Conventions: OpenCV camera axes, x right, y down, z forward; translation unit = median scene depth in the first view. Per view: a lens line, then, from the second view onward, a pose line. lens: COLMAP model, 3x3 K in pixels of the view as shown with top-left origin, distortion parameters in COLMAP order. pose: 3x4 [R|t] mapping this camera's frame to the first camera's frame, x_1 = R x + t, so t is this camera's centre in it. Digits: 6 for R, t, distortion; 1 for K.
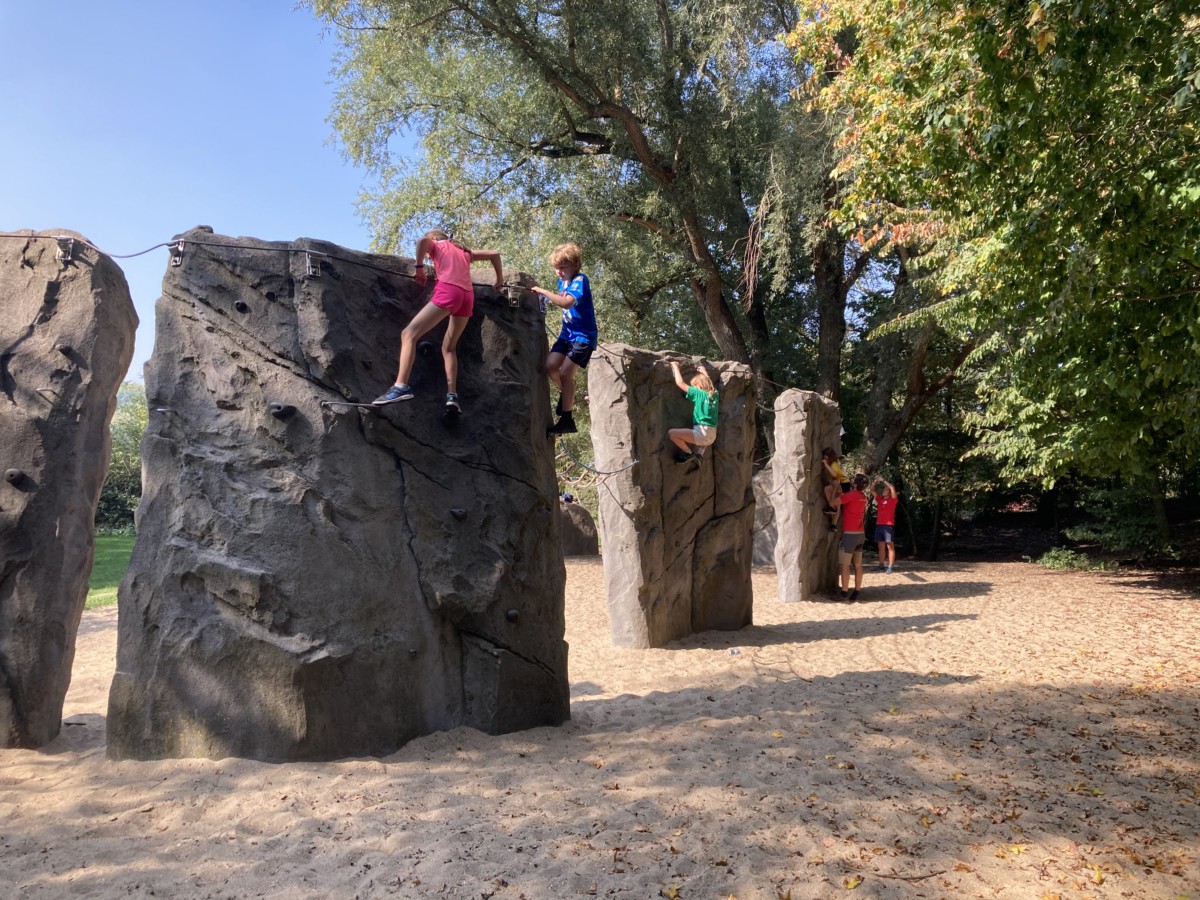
lens RADIAL K [[1029.6, 0, 600.0], [0, 1029.6, 450.0], [0, 0, 1]] dist [0.069800, -0.057524]
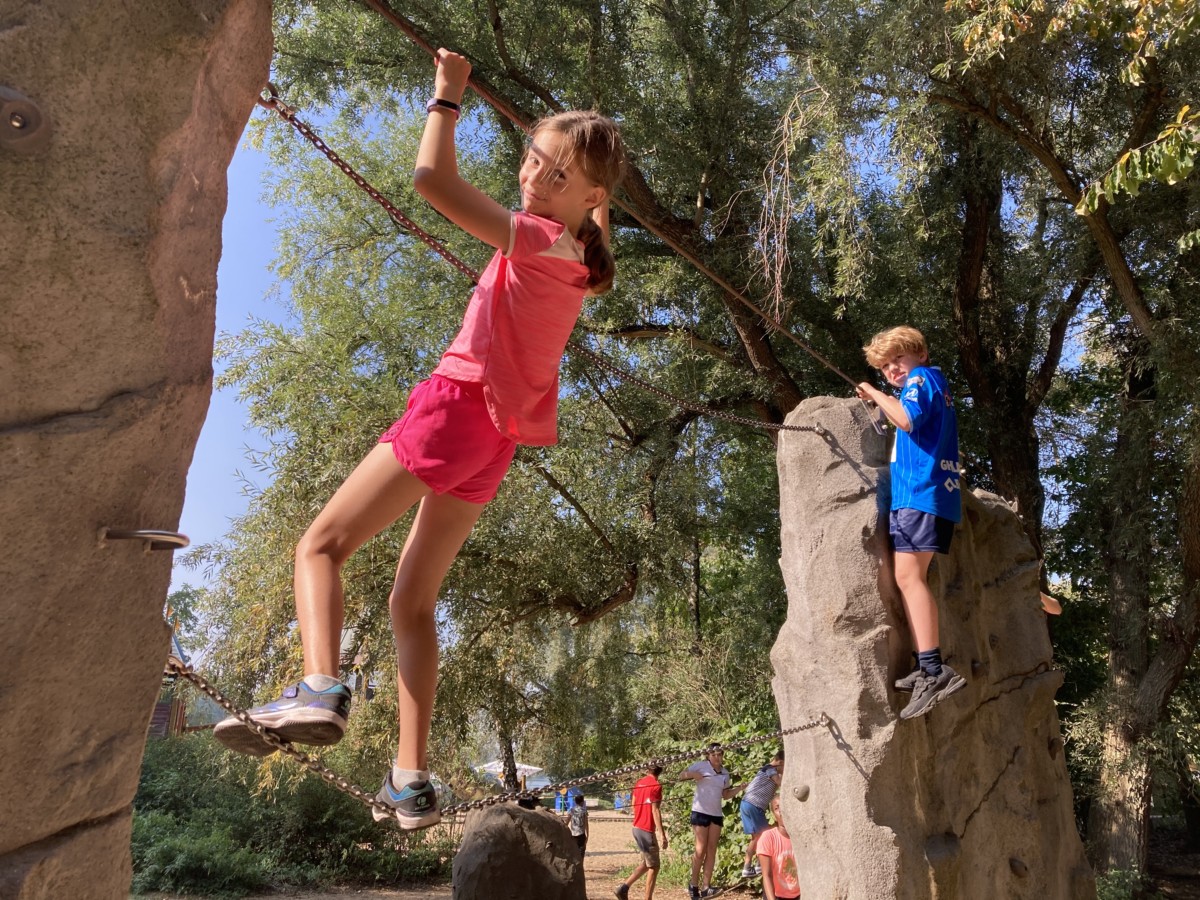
lens RADIAL K [[1029.6, 0, 600.0], [0, 1029.6, 450.0], [0, 0, 1]] dist [0.069800, -0.057524]
pose [[0.981779, -0.081686, -0.171576, 0.176729], [0.033495, 0.963146, -0.266886, 0.027929], [0.187054, 0.256276, 0.948332, 0.735444]]
